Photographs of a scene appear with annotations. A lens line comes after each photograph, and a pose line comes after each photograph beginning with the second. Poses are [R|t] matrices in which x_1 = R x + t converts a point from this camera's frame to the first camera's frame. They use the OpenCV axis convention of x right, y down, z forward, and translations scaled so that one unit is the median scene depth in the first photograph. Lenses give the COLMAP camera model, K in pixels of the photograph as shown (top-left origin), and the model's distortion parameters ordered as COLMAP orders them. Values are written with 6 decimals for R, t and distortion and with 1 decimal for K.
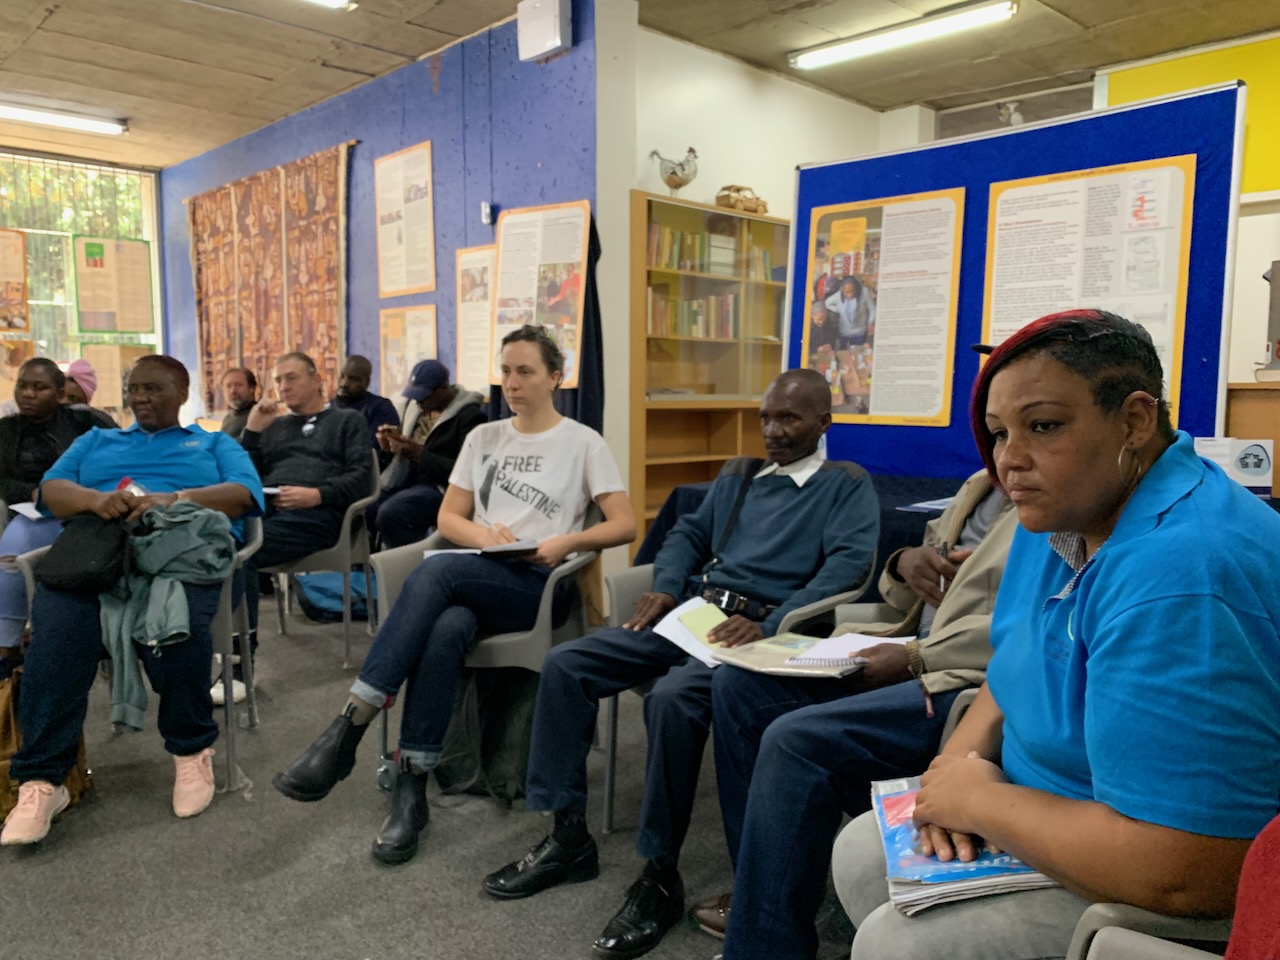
lens RADIAL K [[990.4, 0, 638.3], [0, 990.4, 488.0], [0, 0, 1]] dist [0.034043, -0.036833]
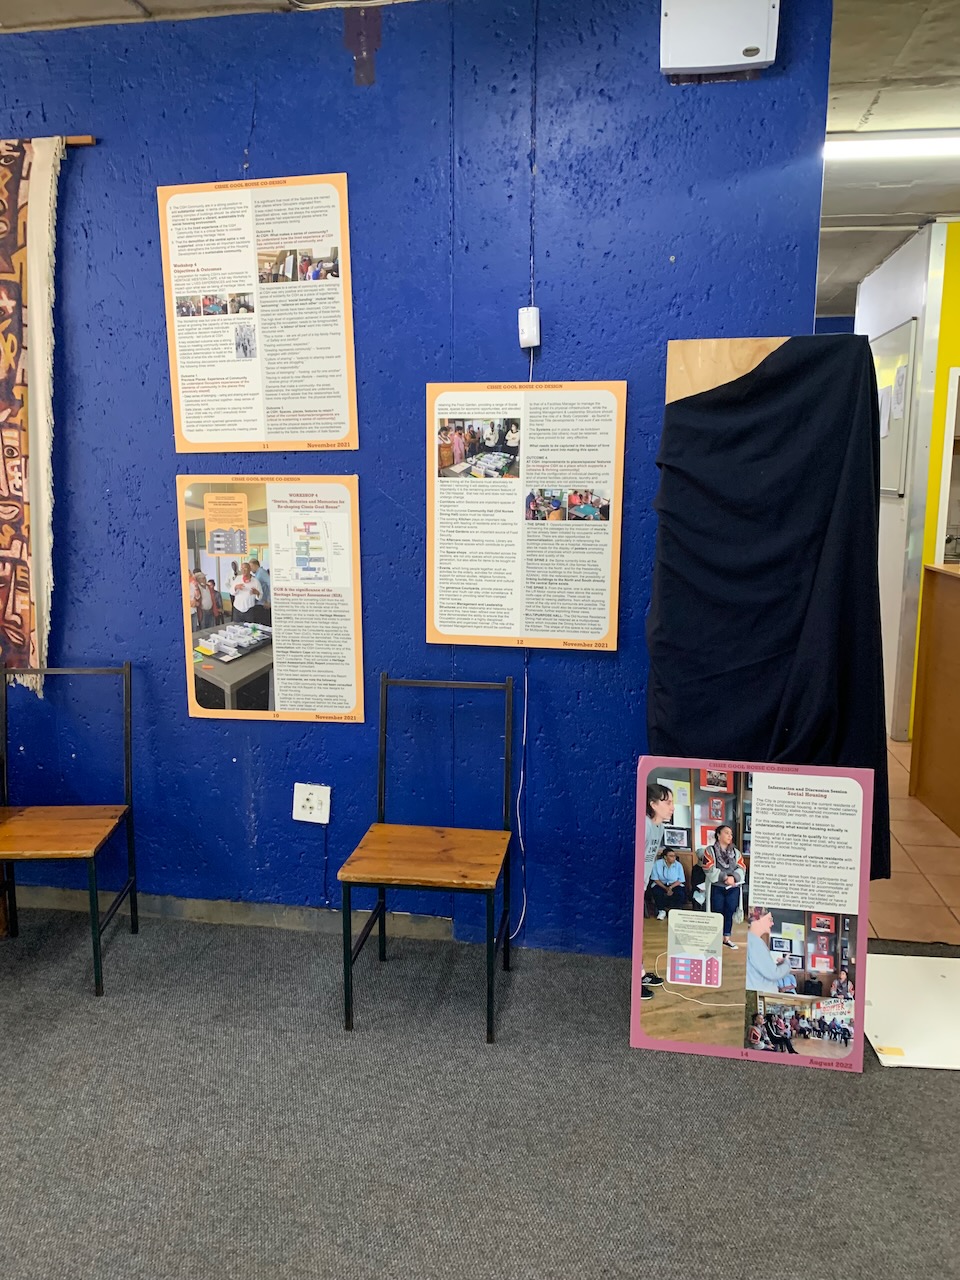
lens RADIAL K [[990.4, 0, 475.2], [0, 990.4, 637.9], [0, 0, 1]] dist [0.034043, -0.036833]
pose [[0.798317, -0.103864, 0.593214, -0.514739], [0.066300, 0.994186, 0.084845, -0.142682], [-0.598577, -0.028403, 0.800561, 0.531141]]
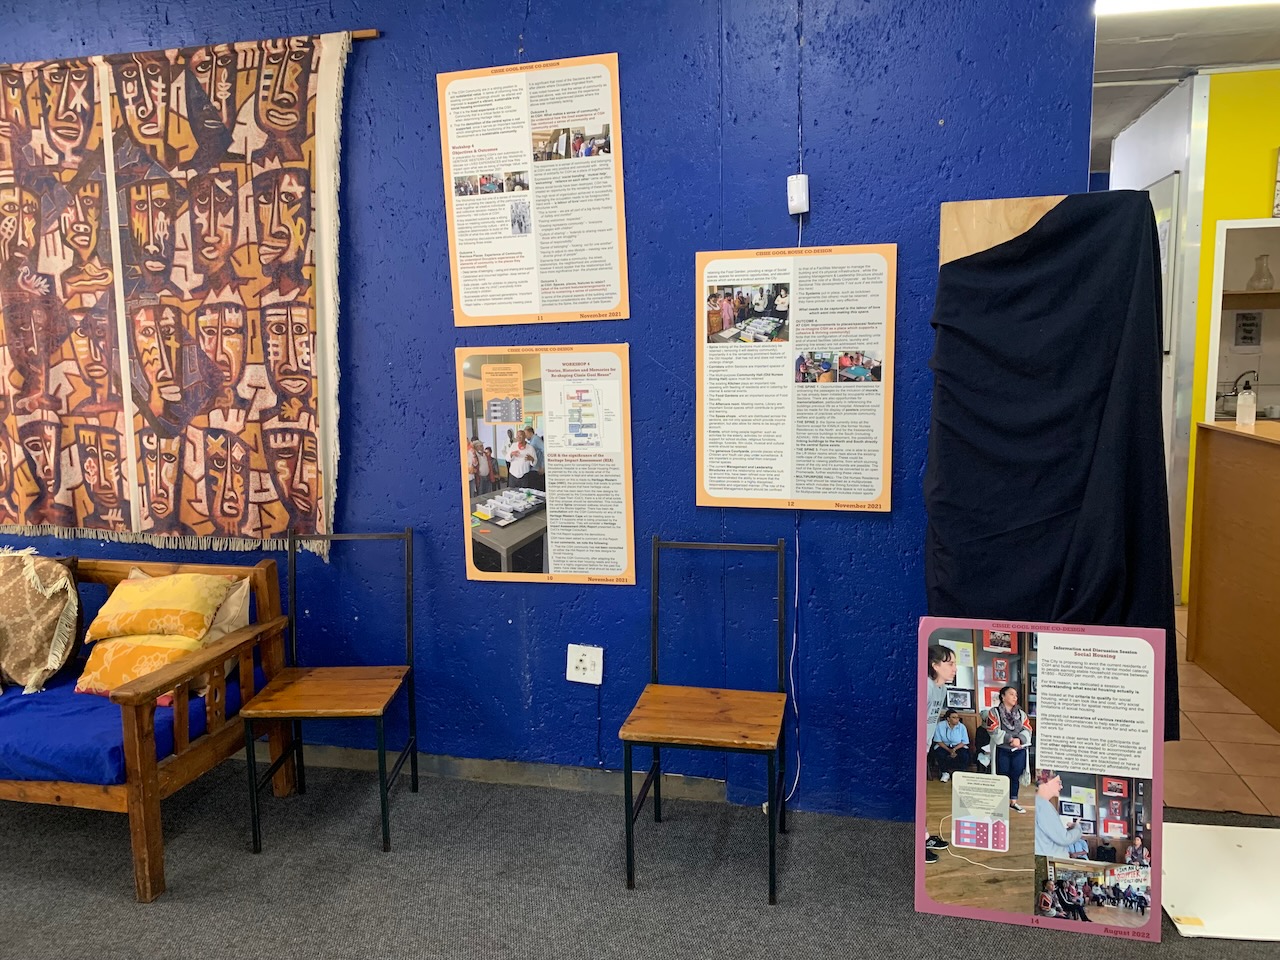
lens RADIAL K [[990.4, 0, 637.8], [0, 990.4, 476.6], [0, 0, 1]] dist [0.034043, -0.036833]
pose [[0.839597, -0.097050, 0.534470, -0.537014], [0.082906, 0.995278, 0.050486, -0.142399], [-0.536846, 0.001923, 0.843678, 0.534715]]
